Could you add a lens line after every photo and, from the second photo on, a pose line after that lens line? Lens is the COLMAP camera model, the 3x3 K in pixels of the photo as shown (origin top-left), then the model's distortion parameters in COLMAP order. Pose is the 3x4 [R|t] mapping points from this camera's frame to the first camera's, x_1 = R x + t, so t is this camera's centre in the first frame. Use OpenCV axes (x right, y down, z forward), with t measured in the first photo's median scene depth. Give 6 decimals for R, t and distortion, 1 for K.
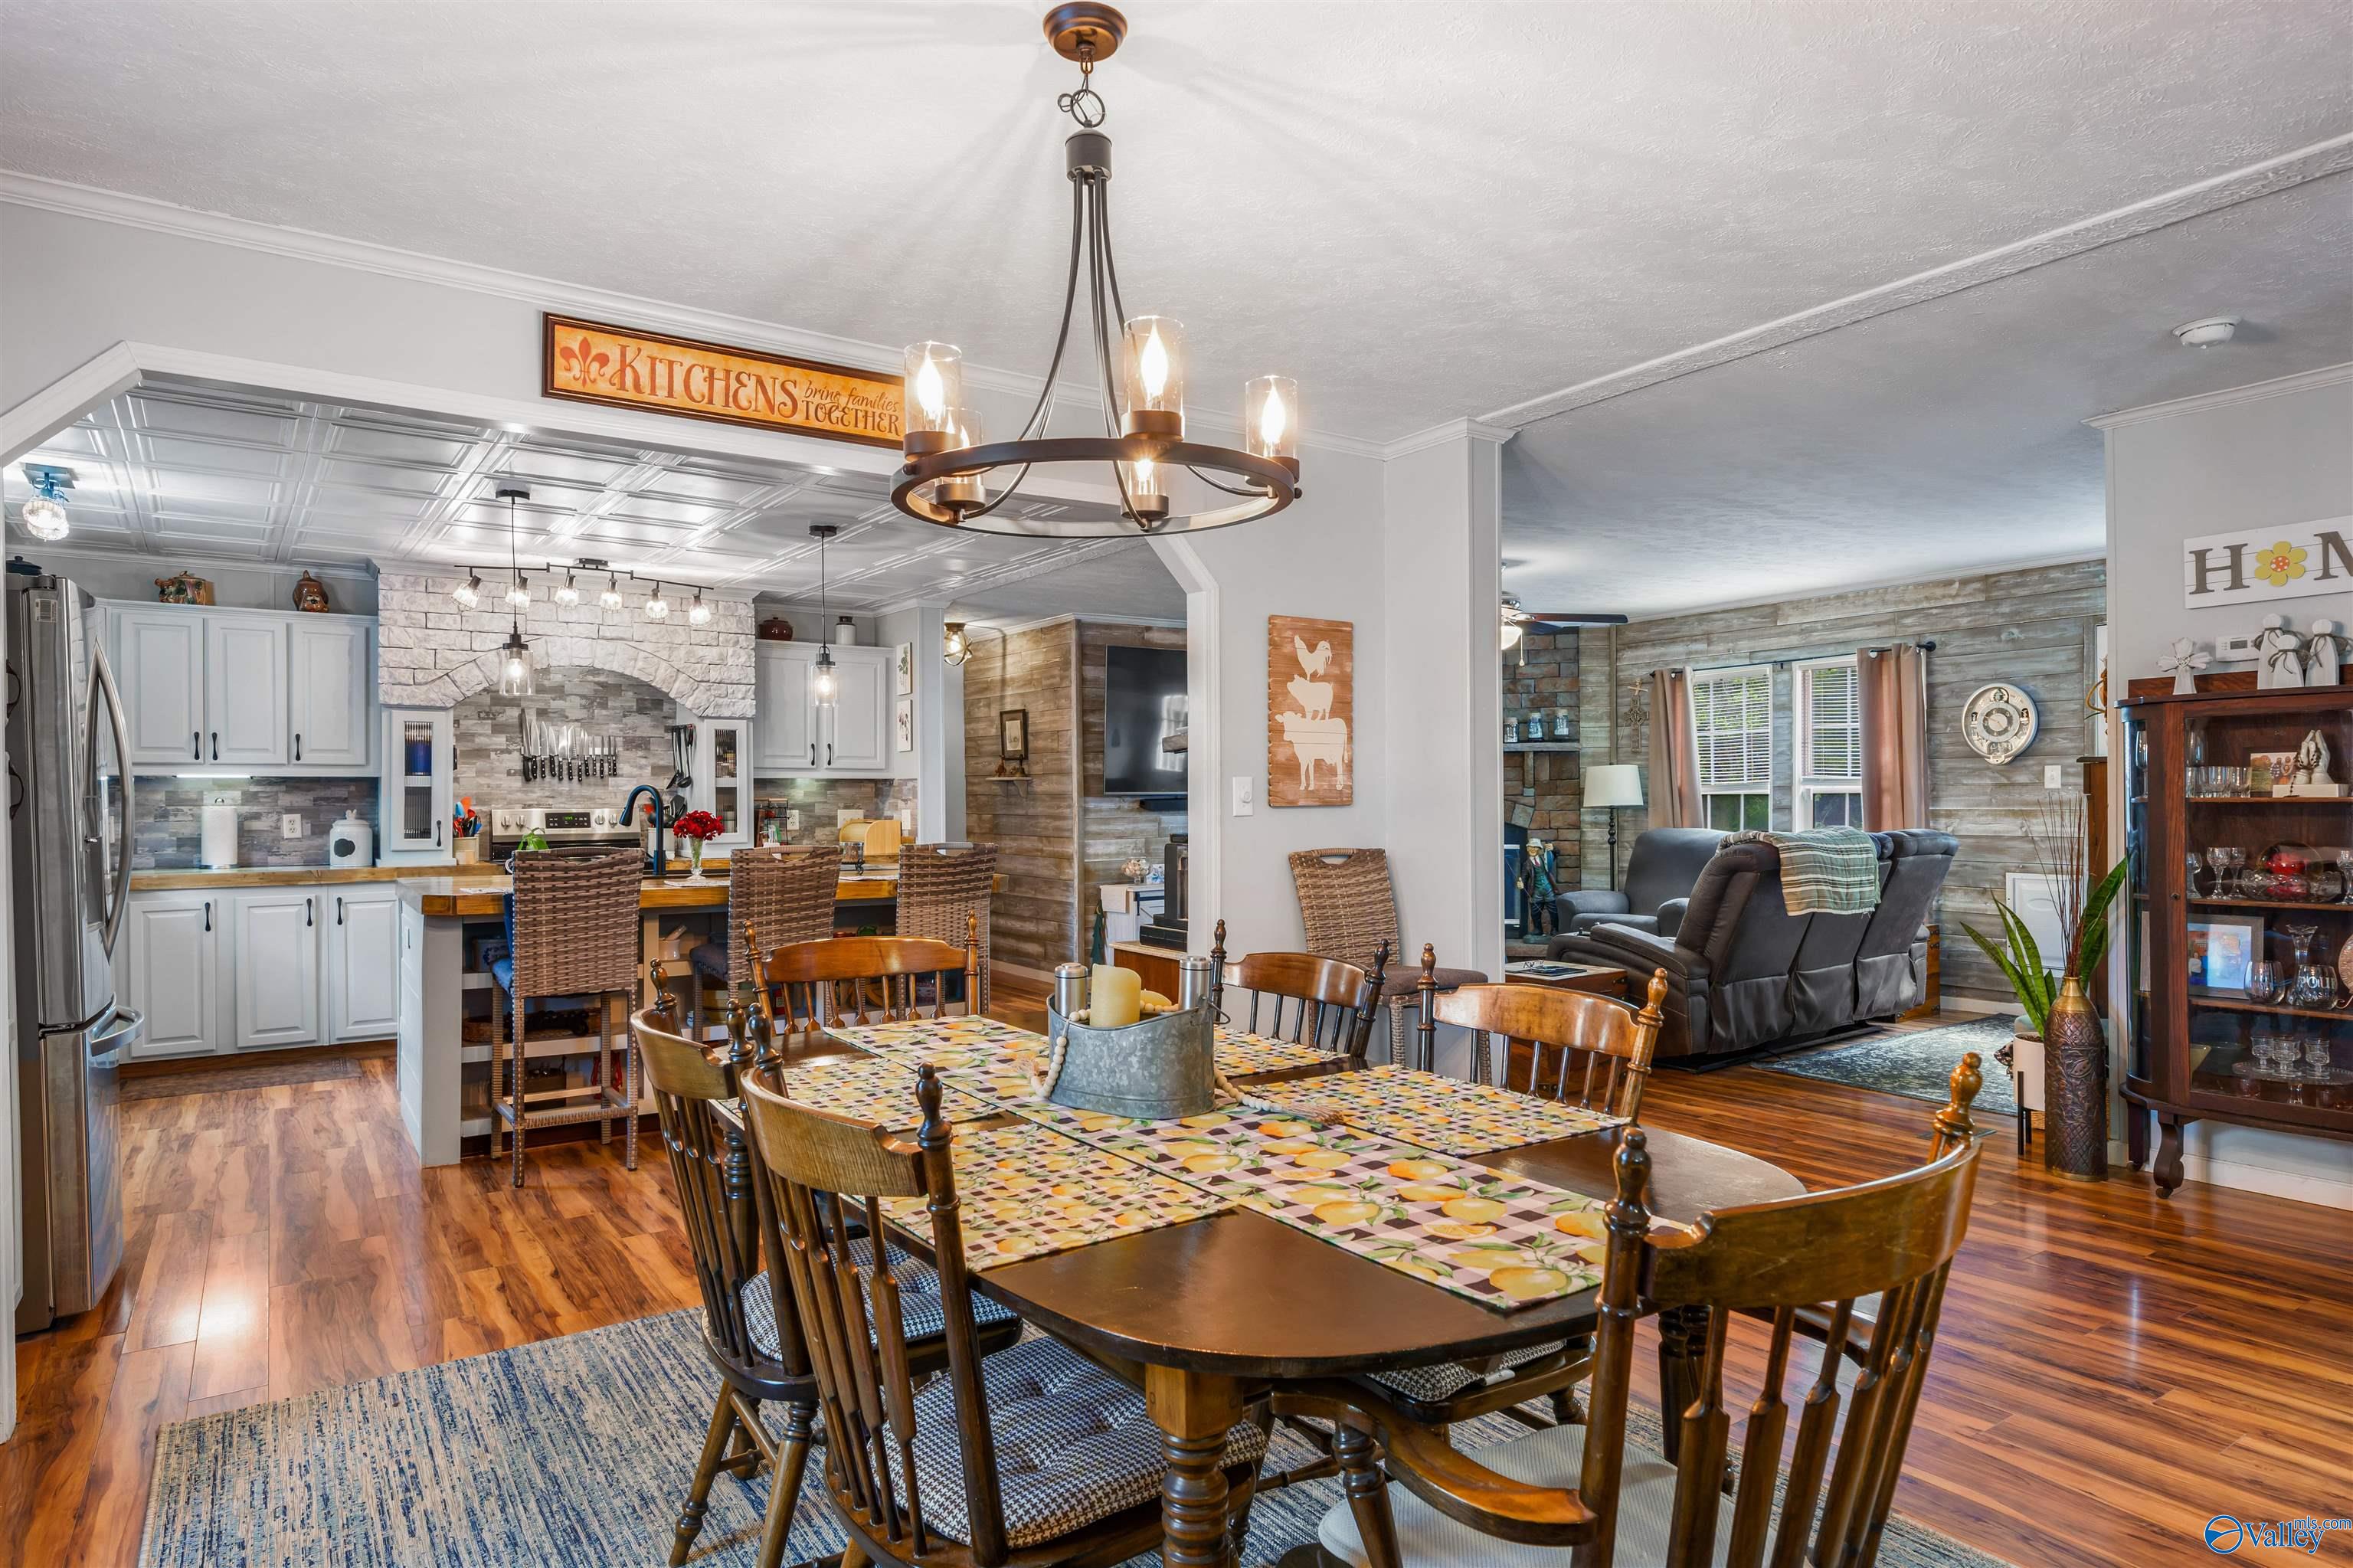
lens RADIAL K [[1349.4, 0, 1168.1], [0, 1349.4, 800.0], [0, 0, 1]] dist [0.001625, 0.002403]
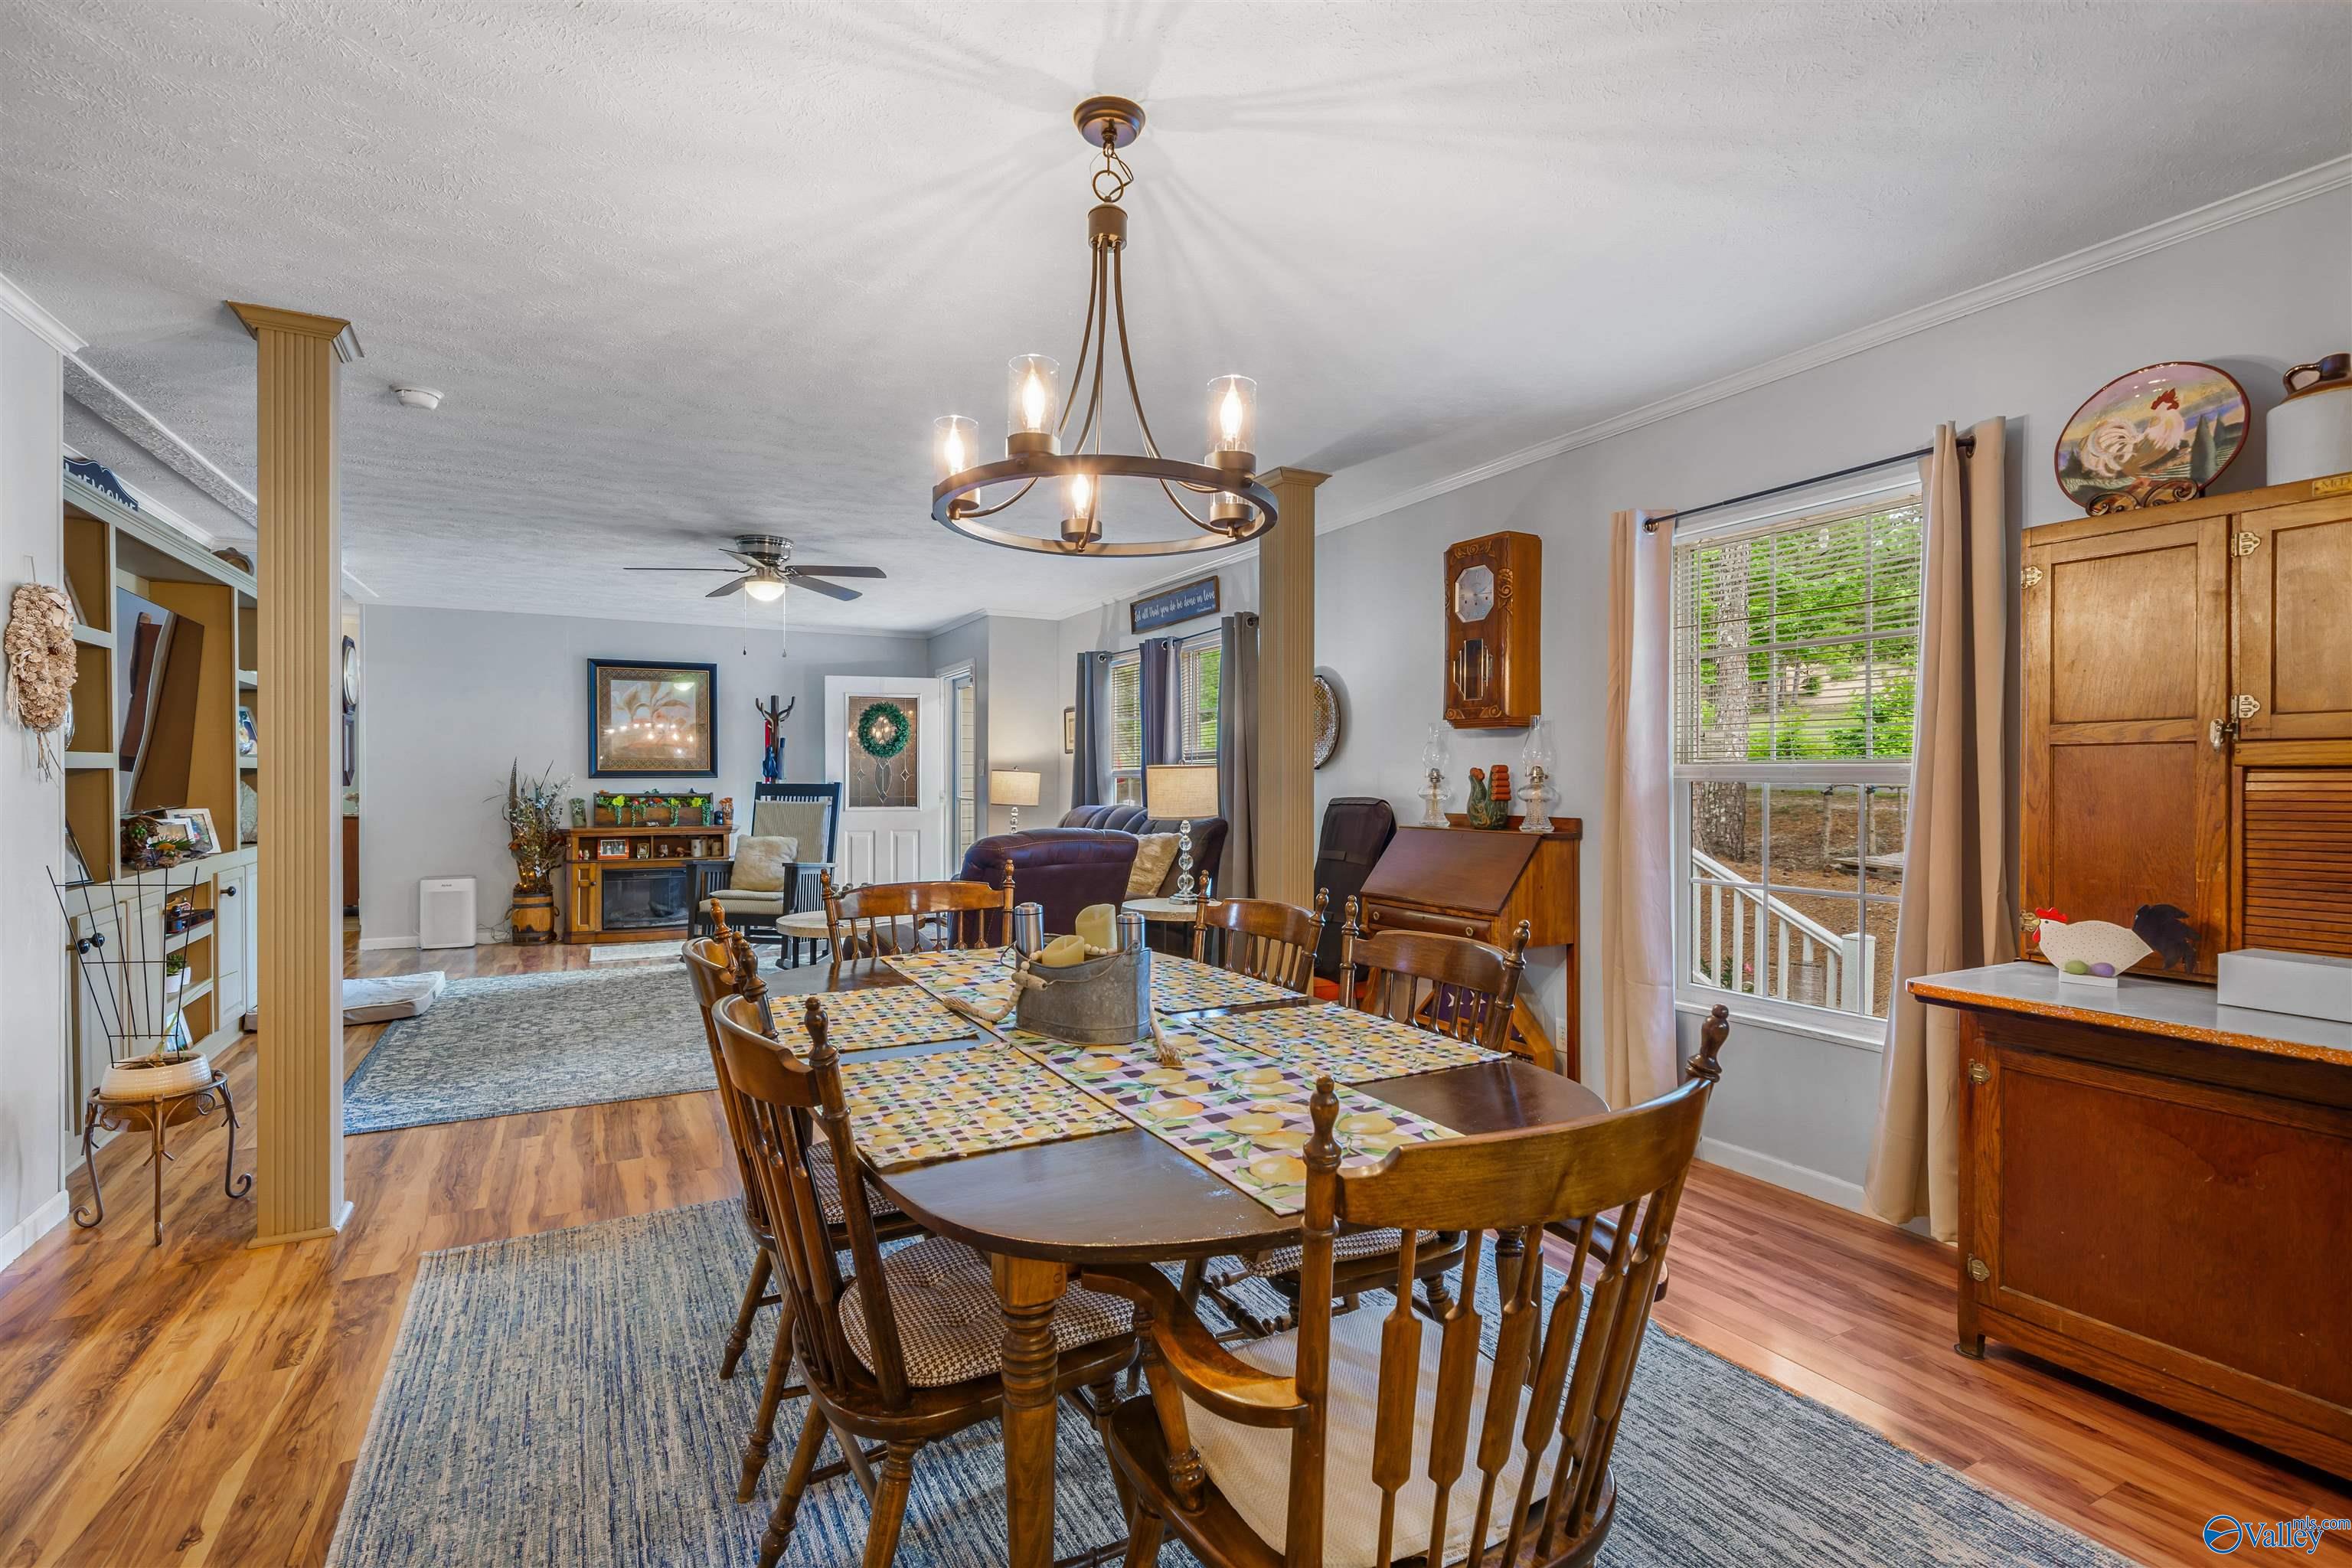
lens RADIAL K [[1095.8, 0, 1166.8], [0, 1095.8, 783.1], [0, 0, 1]] dist [0.001790, 0.000599]
pose [[-0.994744, 0.011230, 0.101775, -0.056842], [0.012415, 0.999862, 0.011023, -0.000162], [-0.101638, 0.012228, -0.994746, 0.547246]]
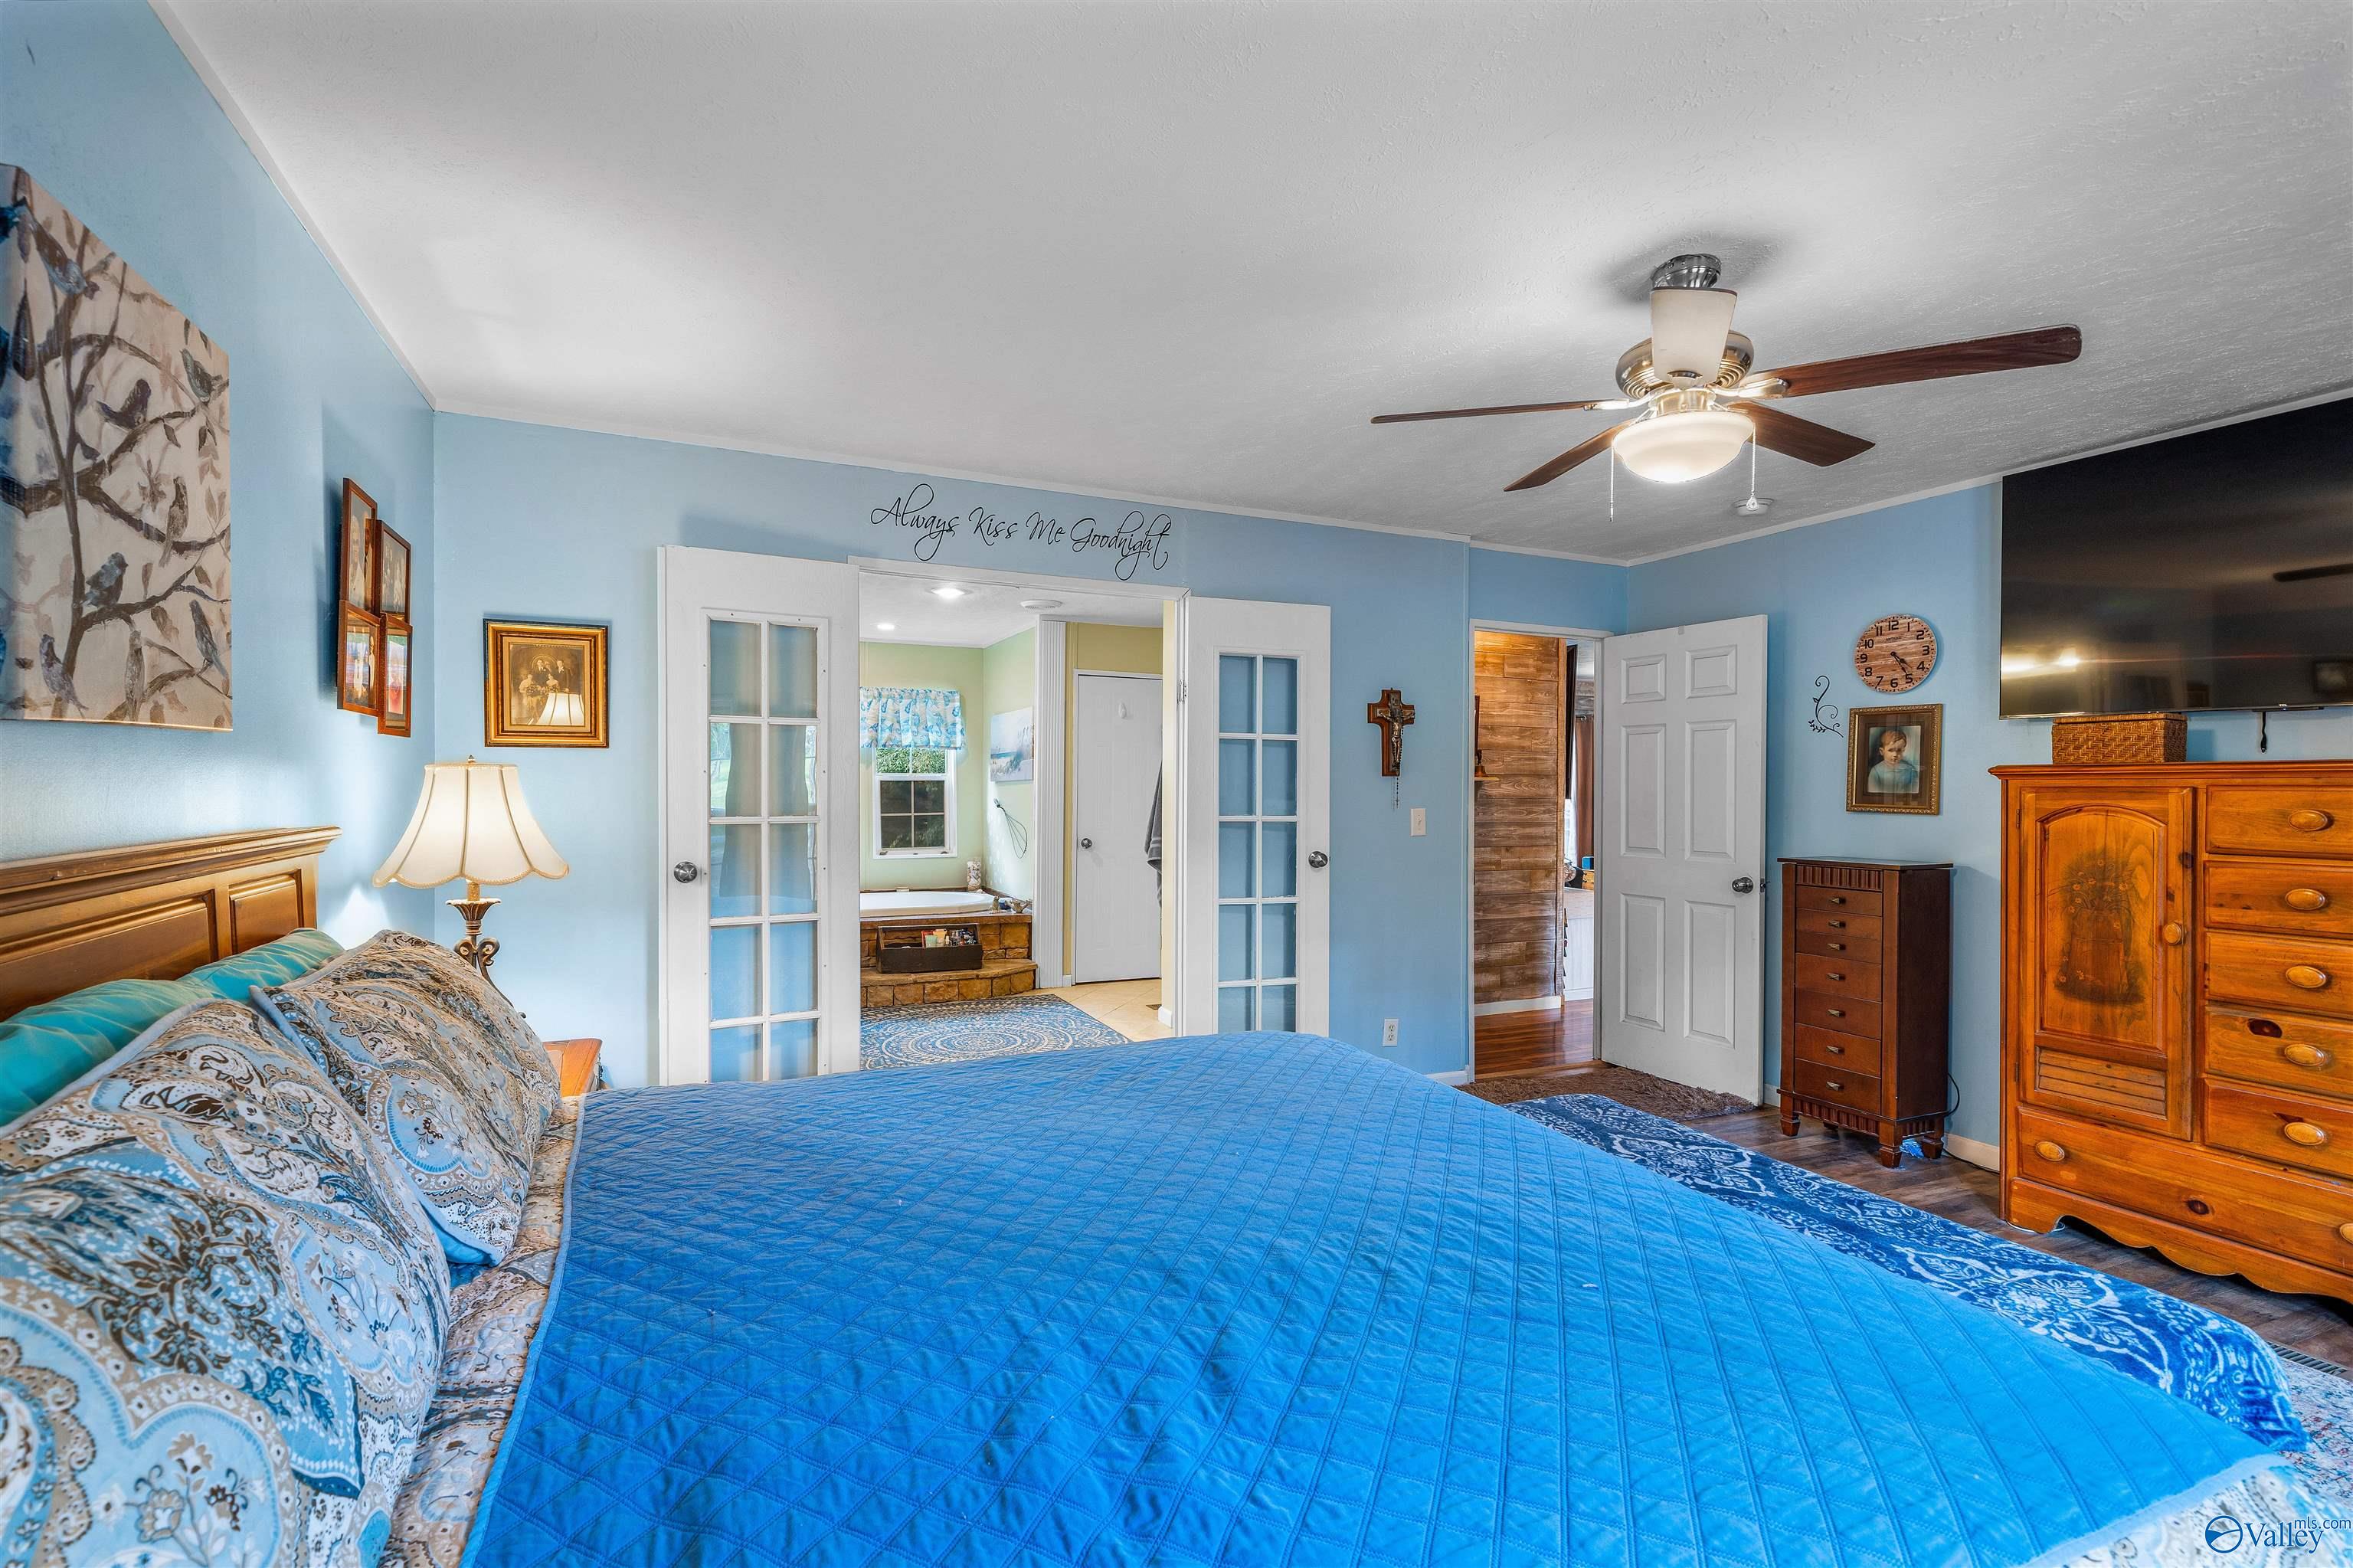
lens RADIAL K [[1096.3, 0, 1167.3], [0, 1096.3, 783.1], [0, 0, 1]] dist [0.001790, 0.000599]
pose [[0.186794, 0.009918, 0.982349, -1.005164], [-0.004894, 0.999946, -0.009165, -0.007698], [-0.982387, -0.003096, 0.186832, 1.315560]]
